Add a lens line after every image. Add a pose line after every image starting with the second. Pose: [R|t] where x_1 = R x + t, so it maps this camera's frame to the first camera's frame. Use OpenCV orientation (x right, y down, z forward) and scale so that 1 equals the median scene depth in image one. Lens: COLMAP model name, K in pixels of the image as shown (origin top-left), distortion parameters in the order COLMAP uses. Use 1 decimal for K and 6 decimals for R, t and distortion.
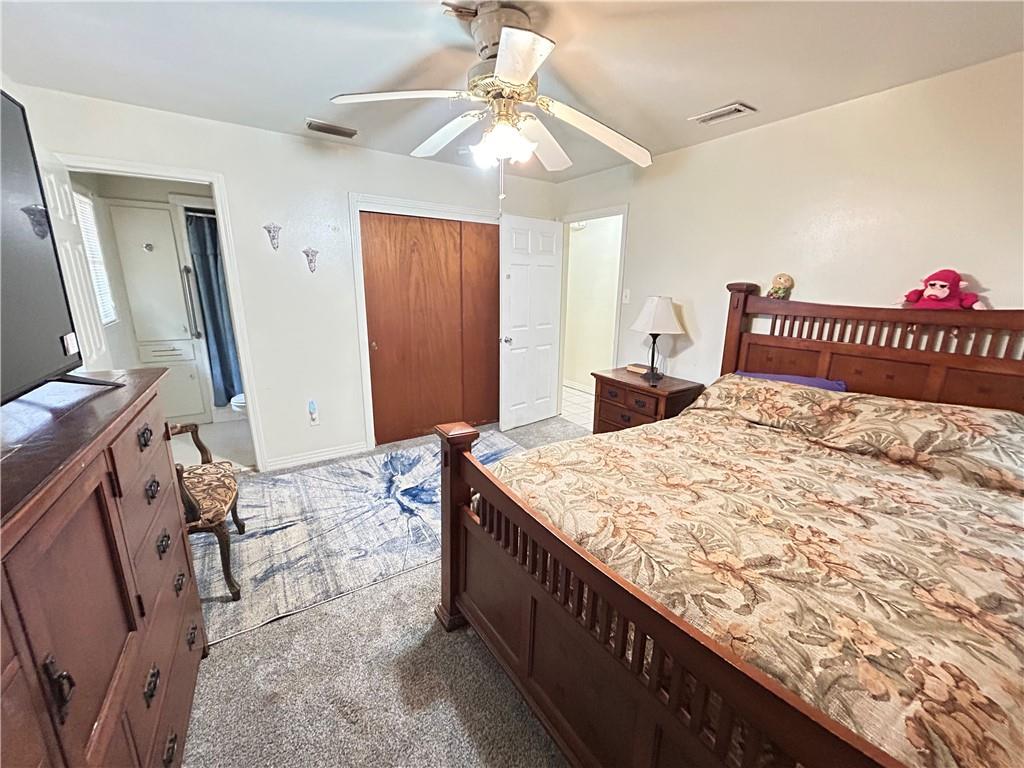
lens RADIAL K [[415.2, 0, 510.6], [0, 415.2, 386.1], [0, 0, 1]] dist [0.002542, 0.001364]
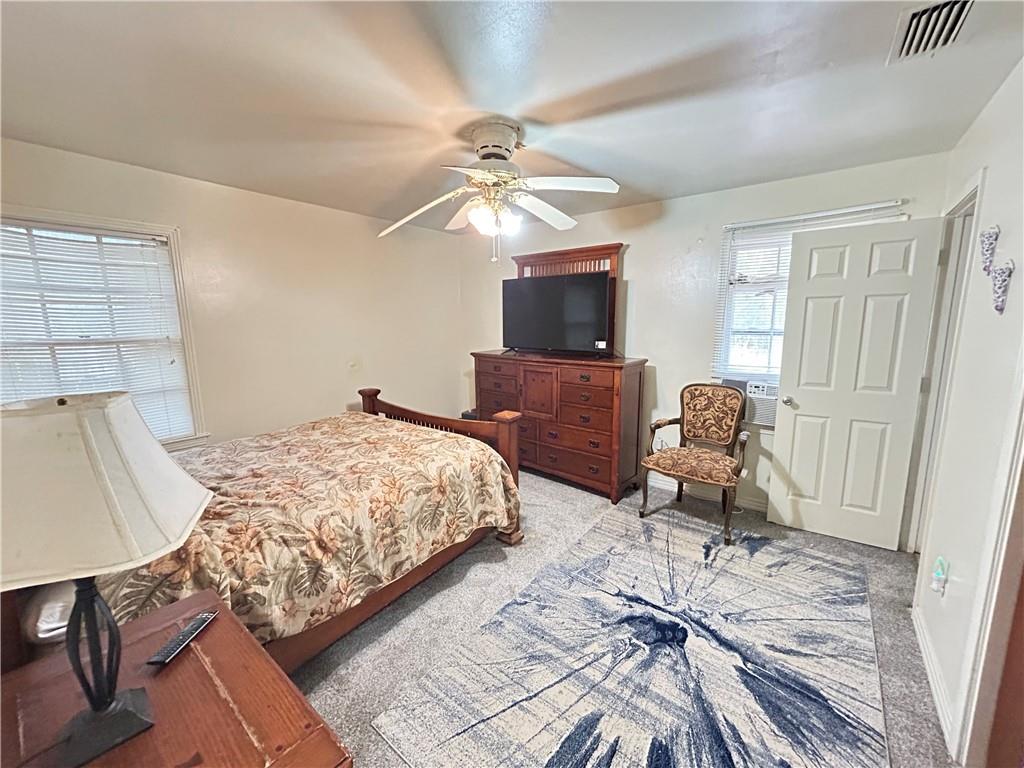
lens RADIAL K [[409.4, 0, 509.4], [0, 409.4, 382.8], [0, 0, 1]] dist [-0.000029, 0.000003]
pose [[-0.948529, 0.043379, -0.313706, 0.218885], [-0.080482, 0.925035, 0.371260, -0.371193], [0.306293, 0.377398, -0.873931, 1.432664]]
